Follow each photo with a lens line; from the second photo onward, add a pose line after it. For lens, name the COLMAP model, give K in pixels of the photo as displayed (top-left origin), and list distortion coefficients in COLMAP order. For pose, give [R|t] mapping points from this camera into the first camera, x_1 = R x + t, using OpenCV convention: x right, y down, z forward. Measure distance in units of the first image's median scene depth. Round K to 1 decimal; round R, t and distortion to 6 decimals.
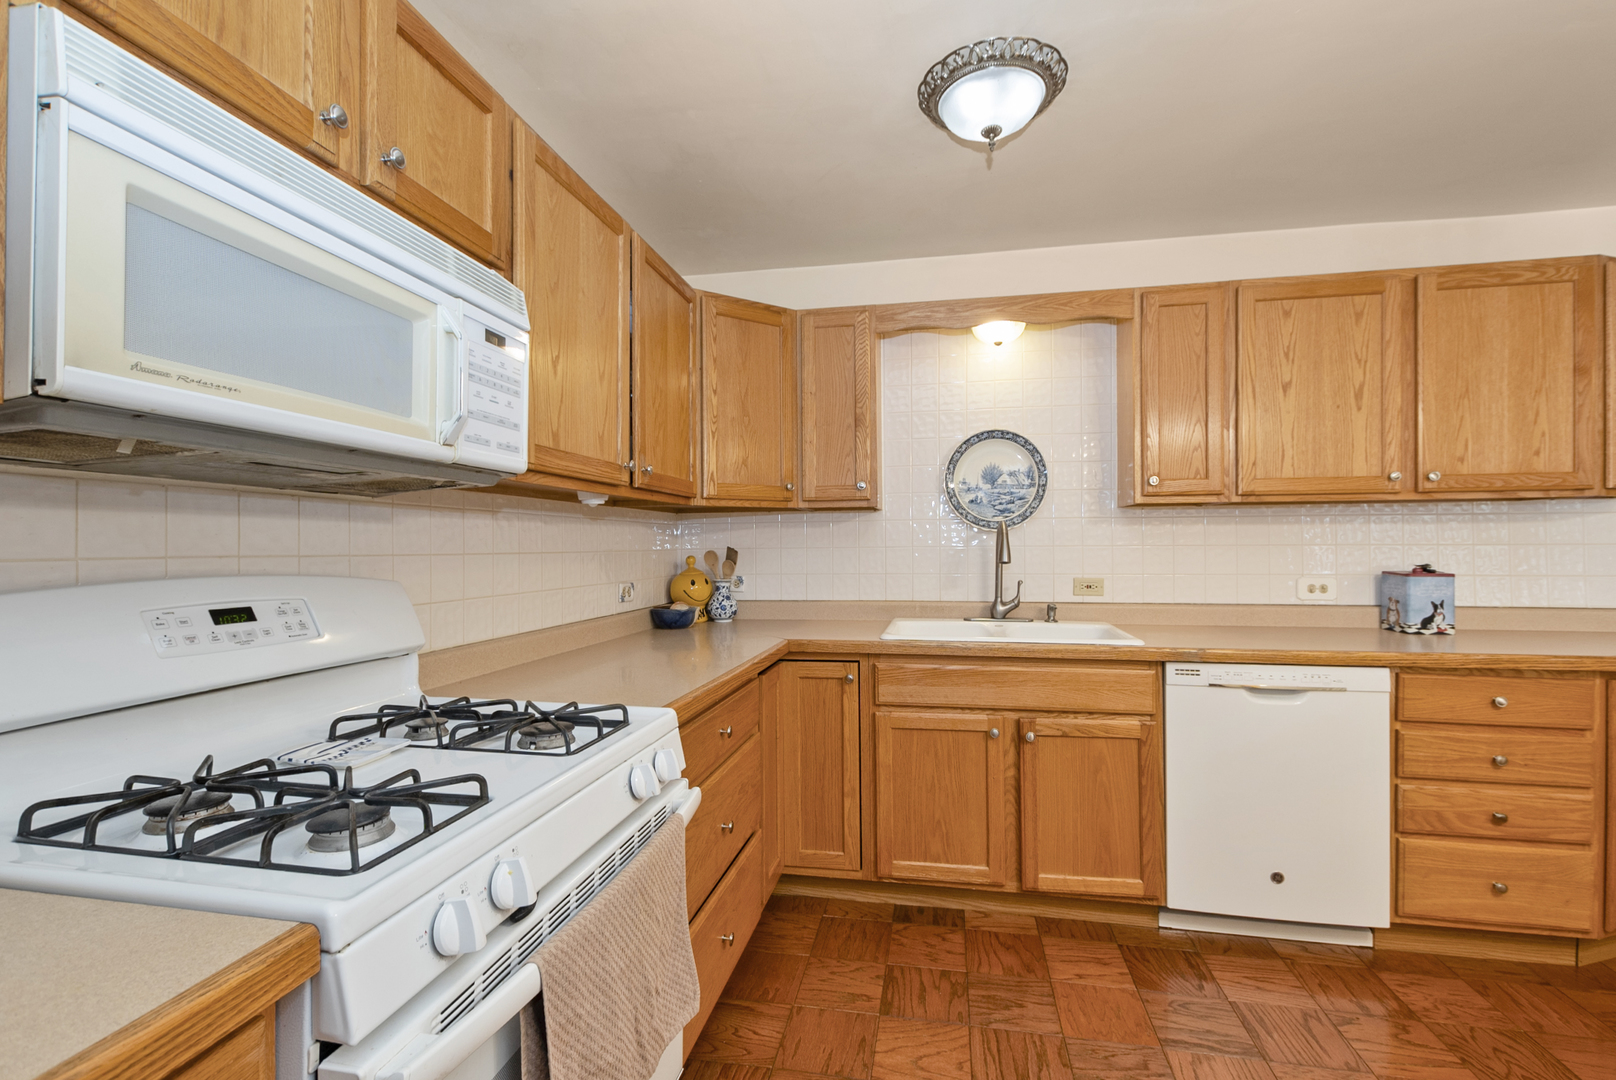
lens RADIAL K [[715.5, 0, 808.9], [0, 715.5, 537.4], [0, 0, 1]] dist [-0.000882, -0.000199]
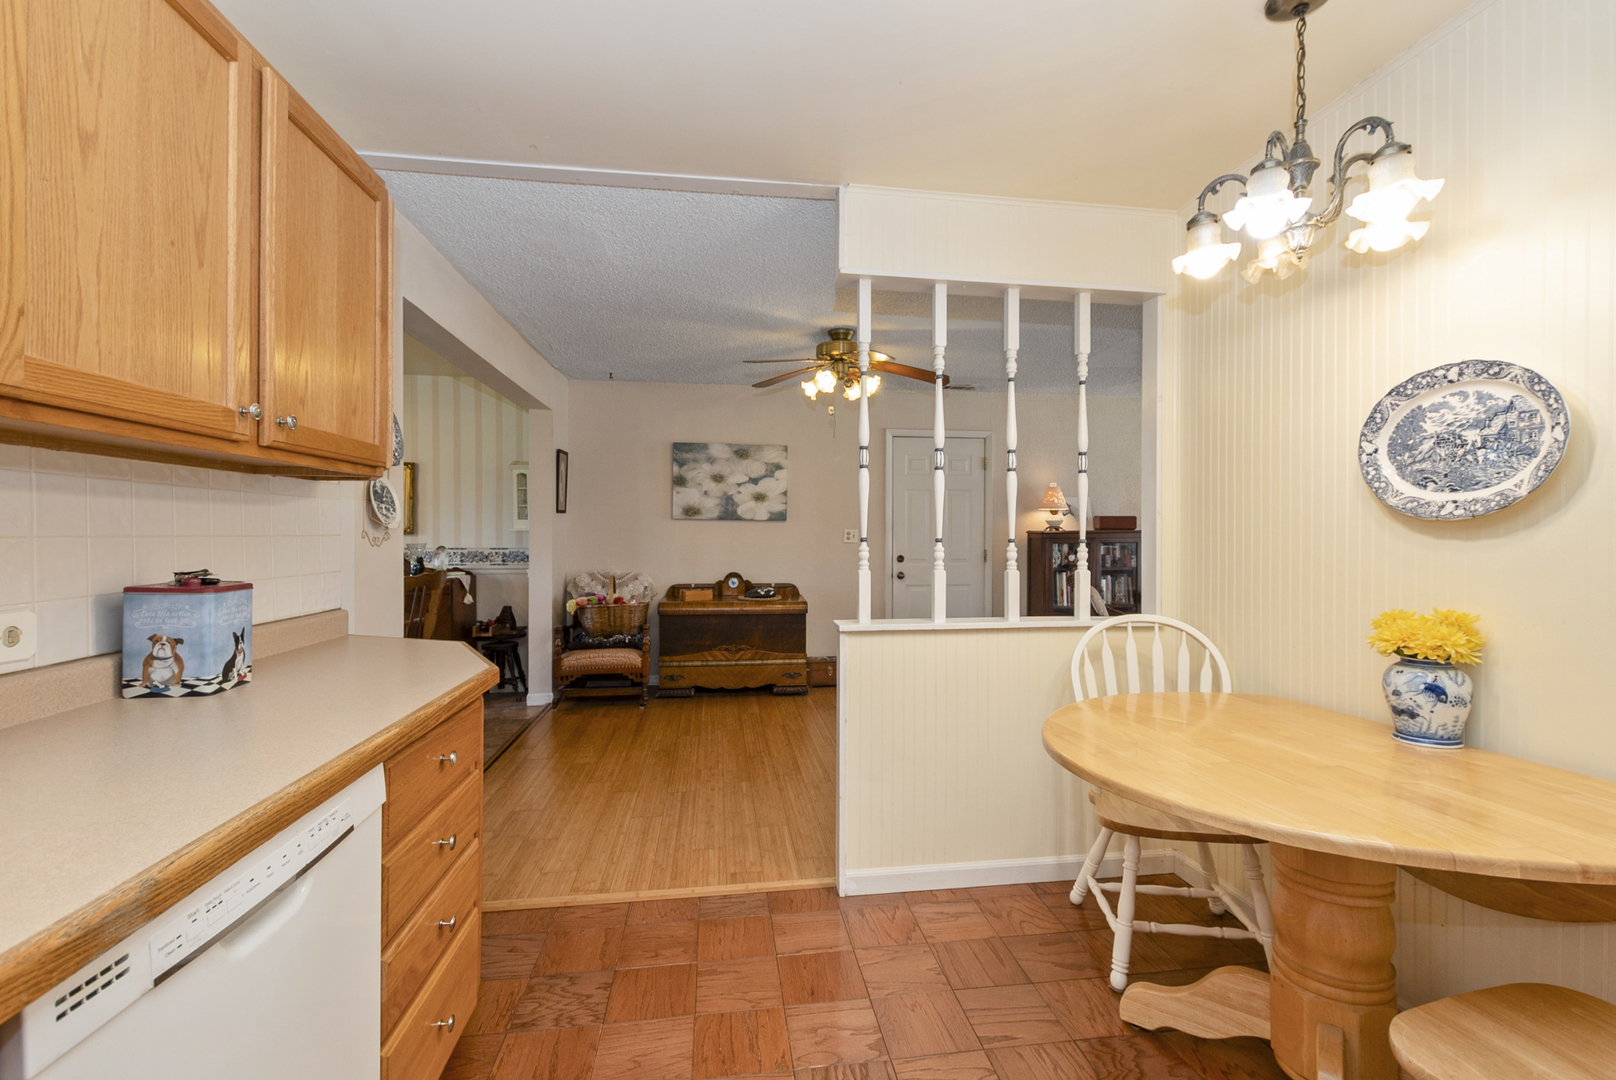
lens RADIAL K [[715.5, 0, 808.4], [0, 715.5, 539.0], [0, 0, 1]] dist [-0.000882, -0.000199]
pose [[-0.315274, 0.000395, 0.949000, 0.156373], [-0.002528, 0.999996, -0.001256, 0.011403], [-0.948997, -0.002795, -0.315272, 0.732163]]
